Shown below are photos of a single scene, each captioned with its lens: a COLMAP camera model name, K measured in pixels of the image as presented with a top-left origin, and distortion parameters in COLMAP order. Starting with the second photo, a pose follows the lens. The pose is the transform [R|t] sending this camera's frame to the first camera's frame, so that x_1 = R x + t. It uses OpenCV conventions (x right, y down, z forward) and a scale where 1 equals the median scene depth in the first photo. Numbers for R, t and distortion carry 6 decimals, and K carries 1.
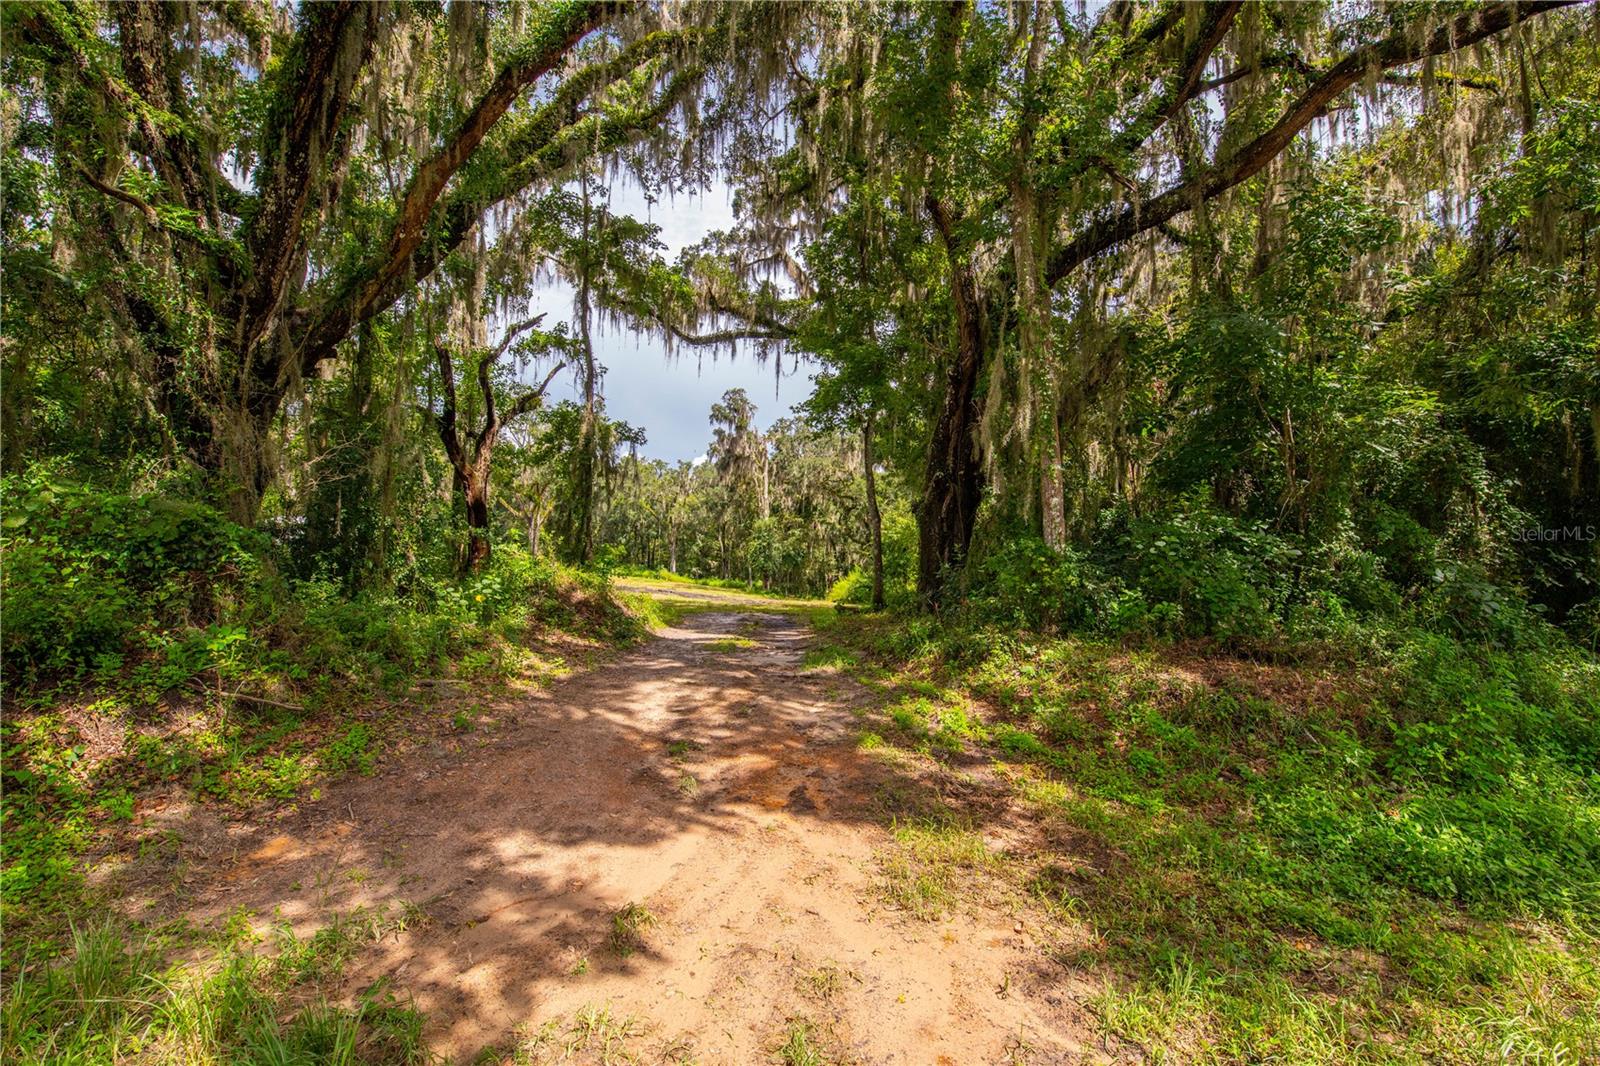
lens RADIAL K [[691.7, 0, 800.4], [0, 691.7, 532.6], [0, 0, 1]] dist [-0.000106, 0.000000]
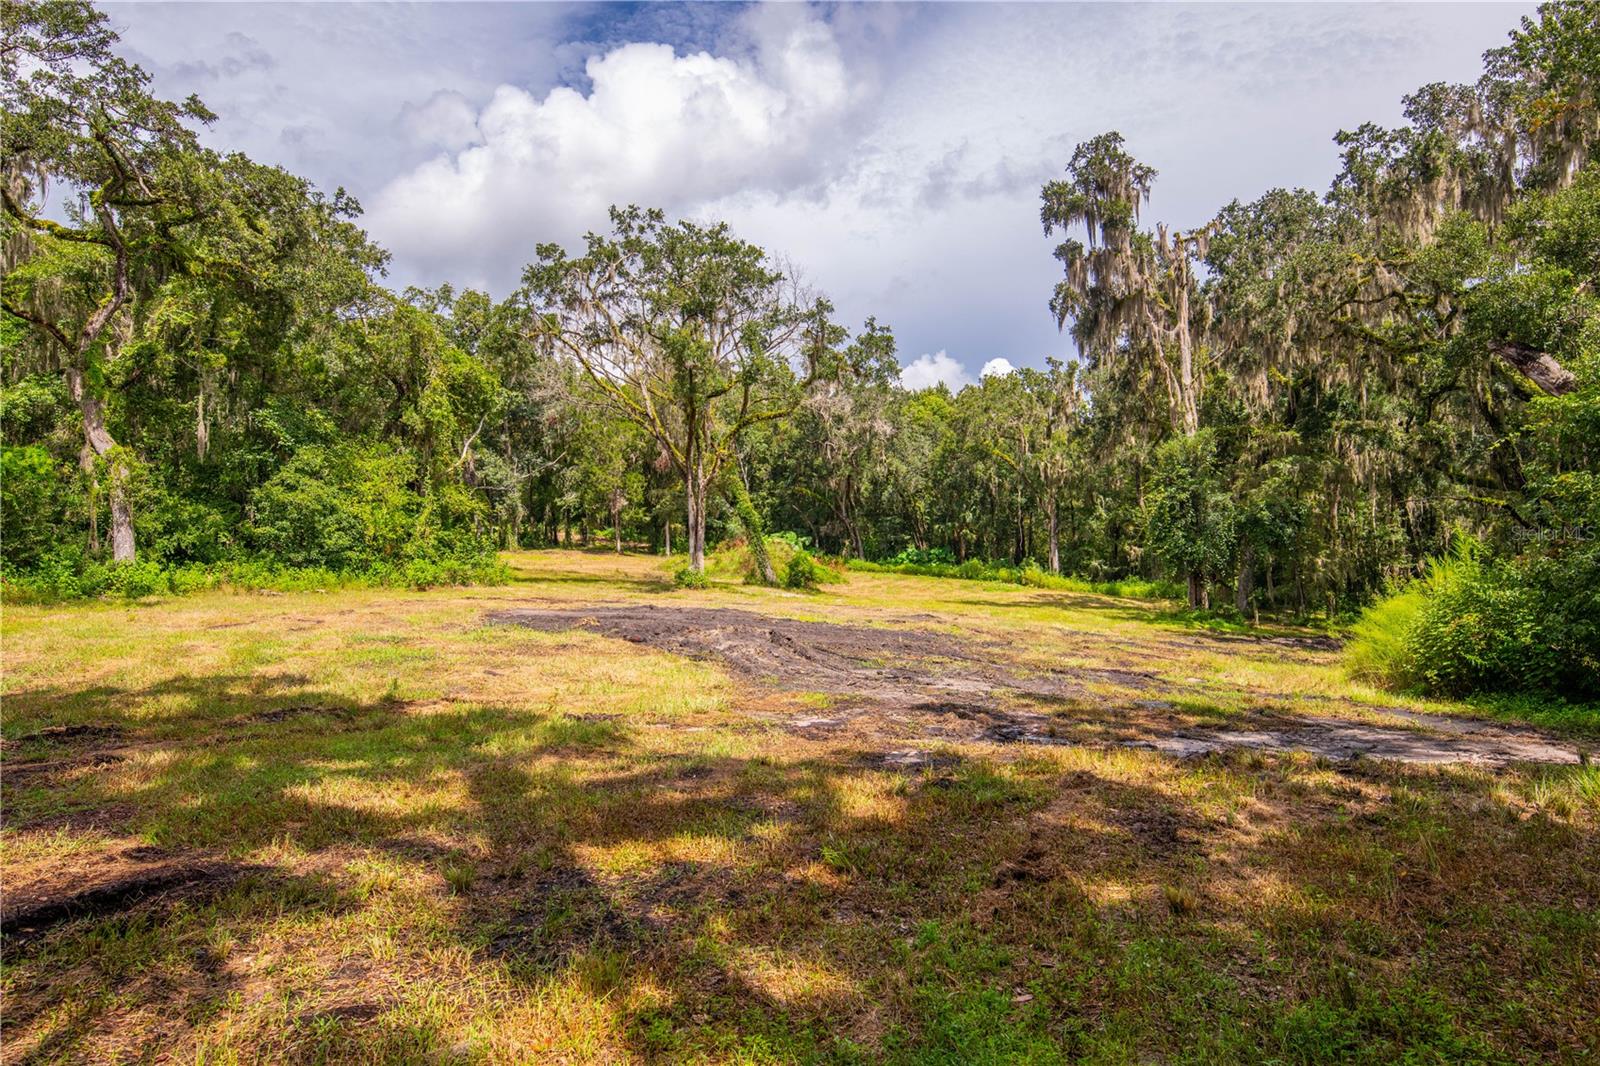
lens RADIAL K [[992.6, 0, 797.9], [0, 992.6, 536.2], [0, 0, 1]] dist [0.005797, 0.000223]
pose [[0.871508, -0.049912, -0.487835, 0.029910], [0.061257, 0.998095, 0.007316, 0.019735], [0.486541, -0.036260, 0.872905, 0.356611]]
